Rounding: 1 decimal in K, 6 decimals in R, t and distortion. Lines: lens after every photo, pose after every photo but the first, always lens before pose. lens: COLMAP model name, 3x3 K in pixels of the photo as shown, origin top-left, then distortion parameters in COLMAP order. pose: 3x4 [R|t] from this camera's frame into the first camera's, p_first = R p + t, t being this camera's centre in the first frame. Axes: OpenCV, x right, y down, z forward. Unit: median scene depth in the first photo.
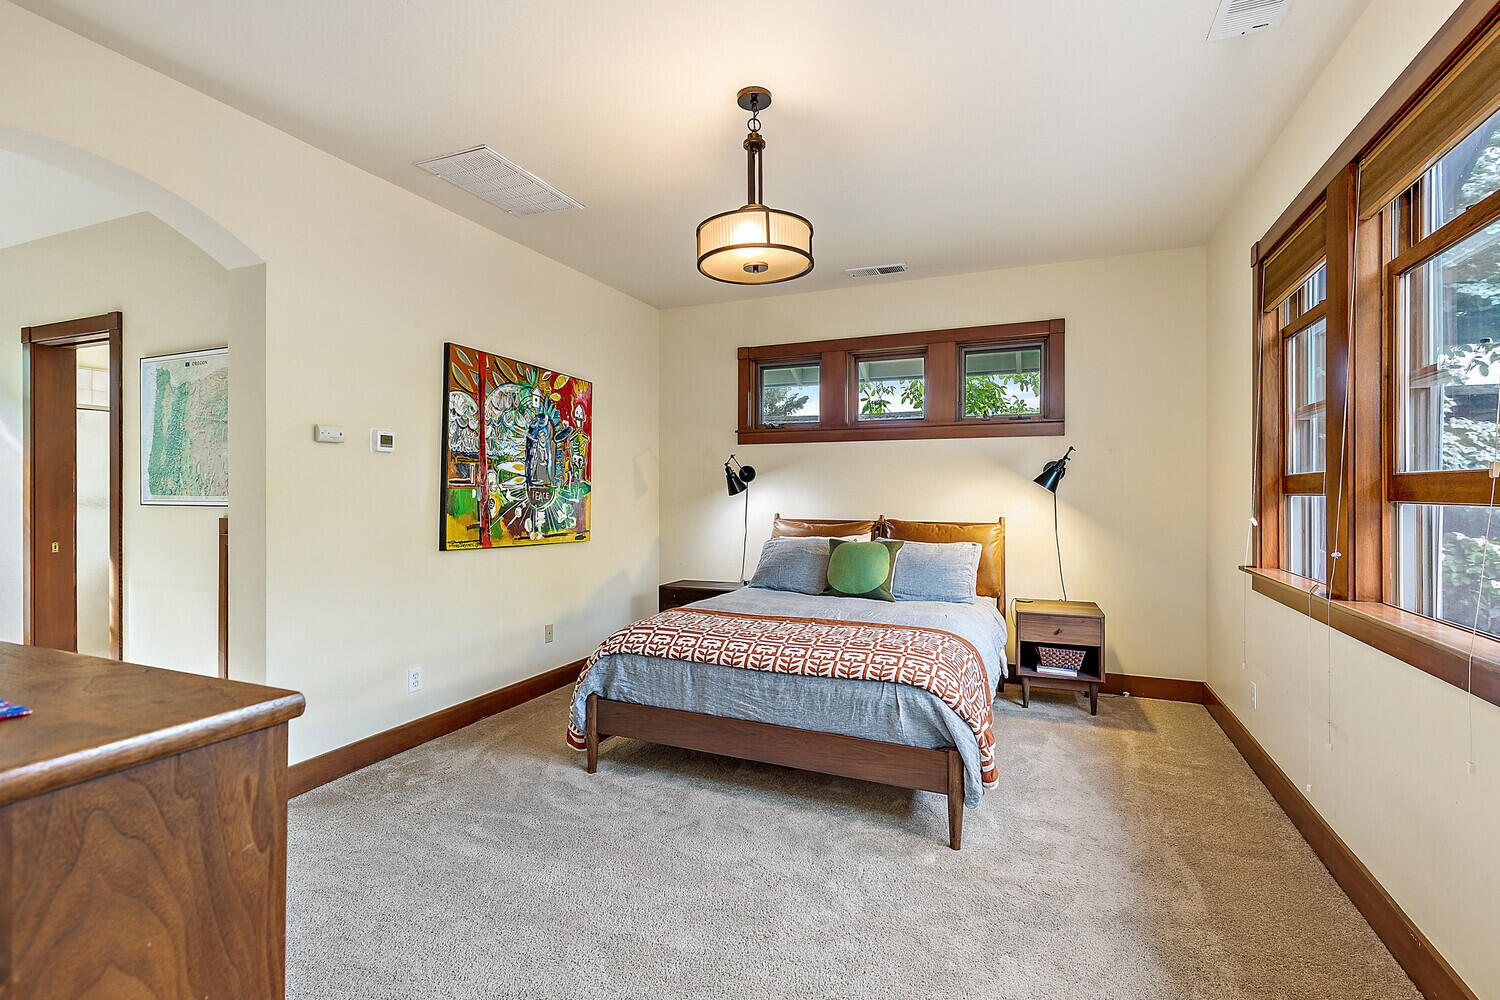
lens RADIAL K [[708.5, 0, 752.1], [0, 708.5, 483.3], [0, 0, 1]] dist [-0.002127, -0.000406]
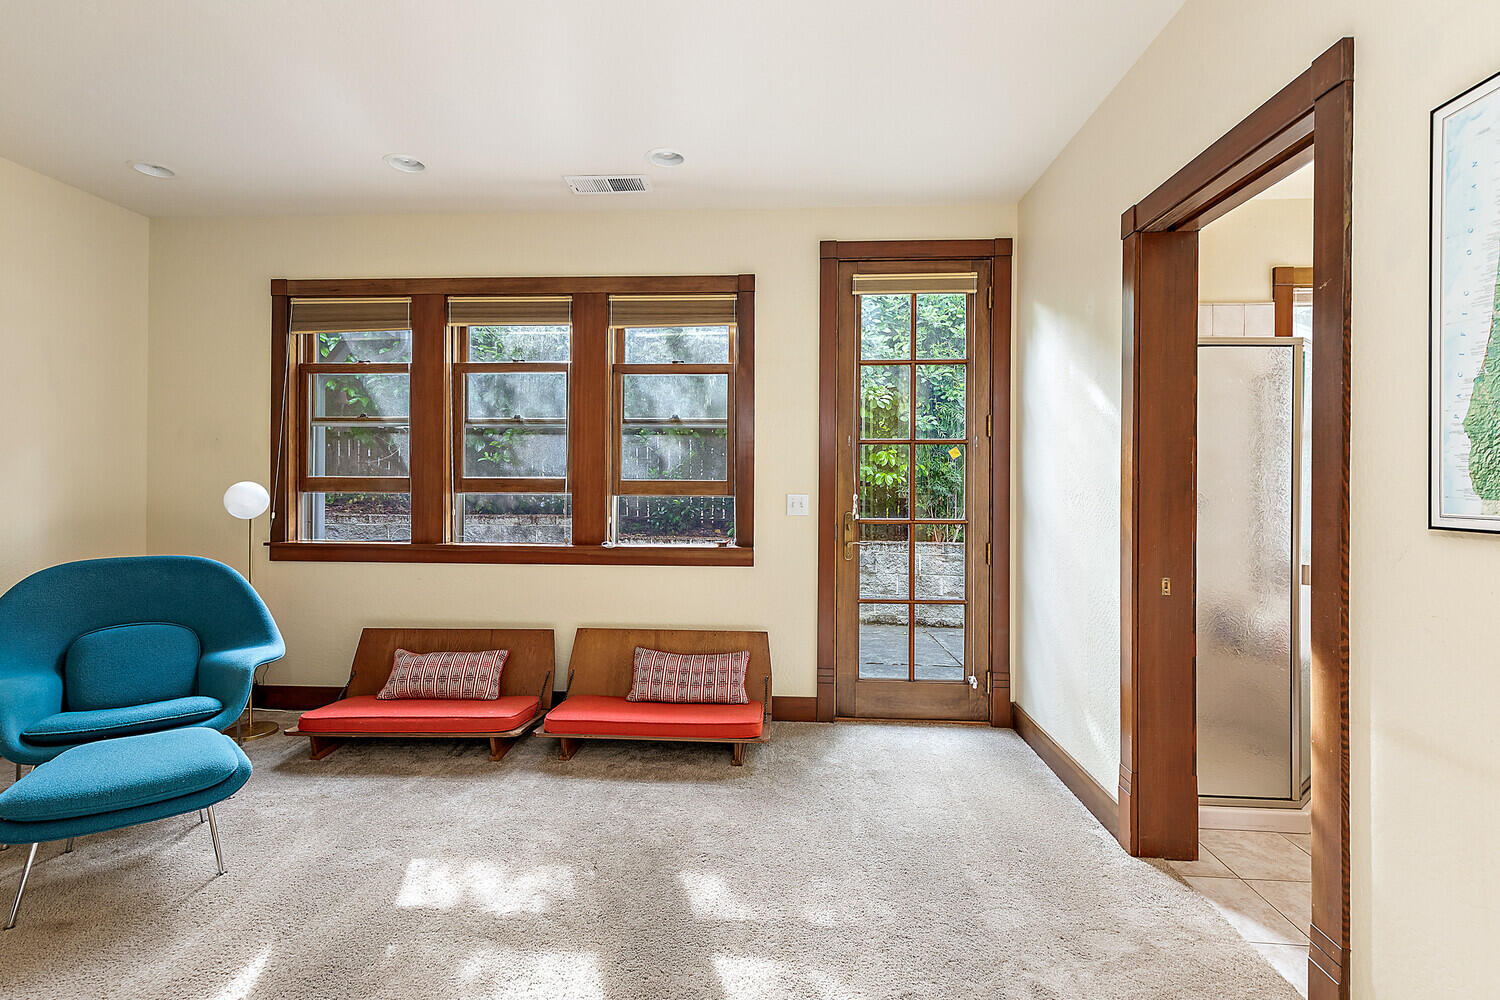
lens RADIAL K [[708.5, 0, 752.1], [0, 708.5, 483.3], [0, 0, 1]] dist [-0.002127, -0.000406]
pose [[0.335348, -0.002225, -0.942092, -0.662772], [-0.004742, 0.999981, -0.004050, 0.011421], [0.942082, 0.005826, 0.335331, 0.580027]]
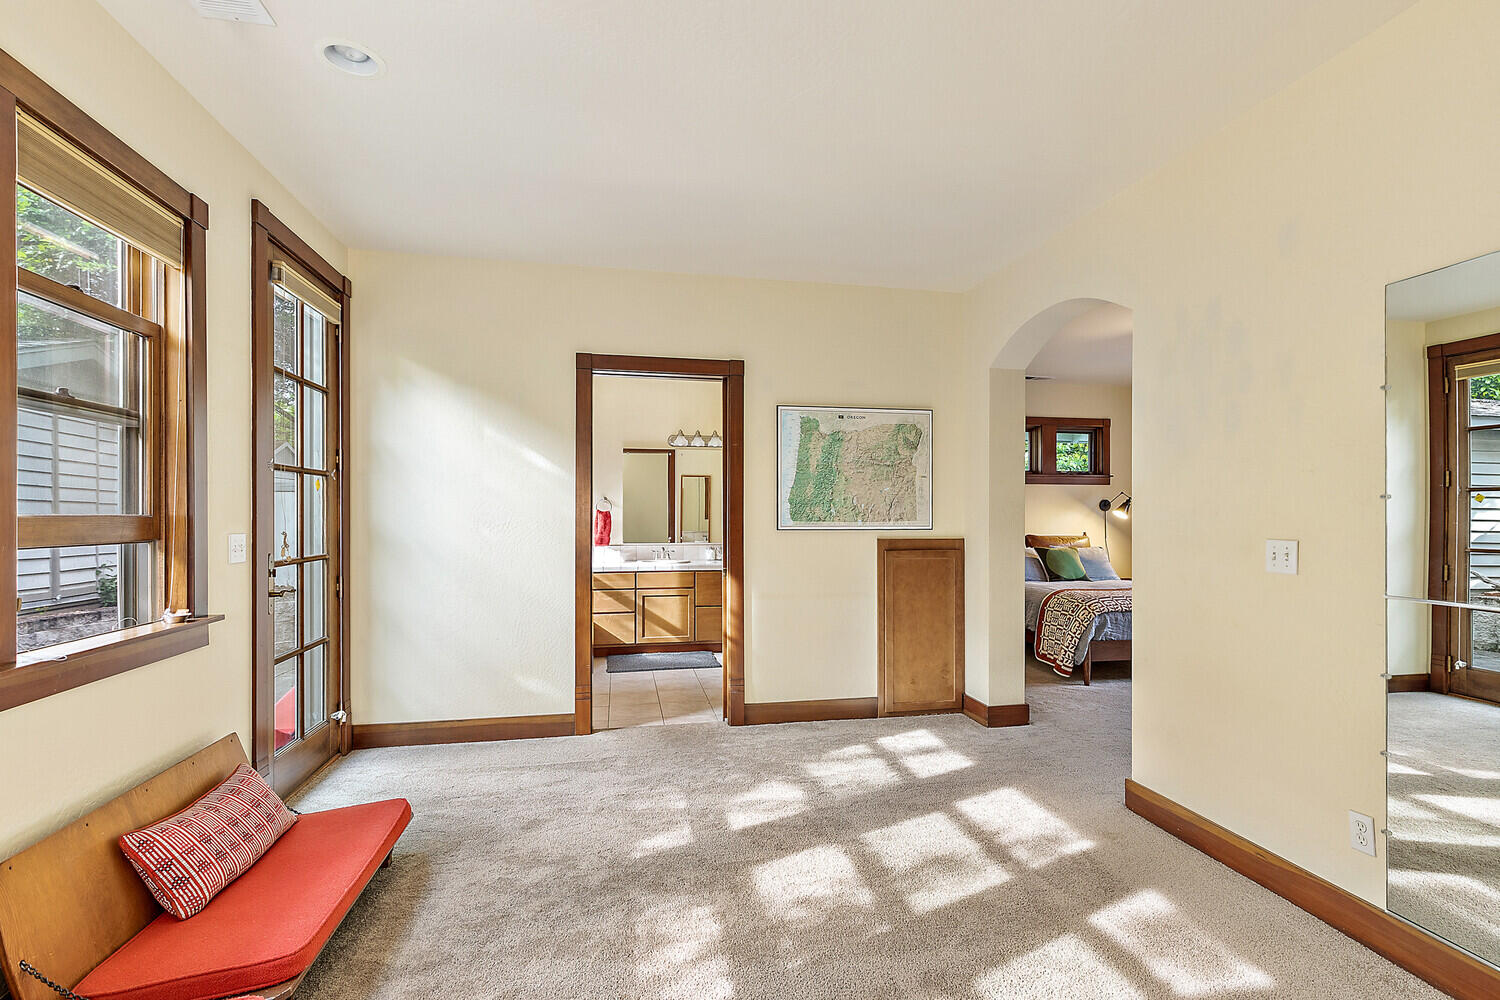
lens RADIAL K [[708.5, 0, 752.1], [0, 708.5, 483.3], [0, 0, 1]] dist [-0.002127, -0.000406]
pose [[0.824362, 0.024795, 0.565520, -1.599318], [-0.003355, 0.999237, -0.038921, -0.001144], [-0.566053, 0.030188, 0.823816, 0.056413]]
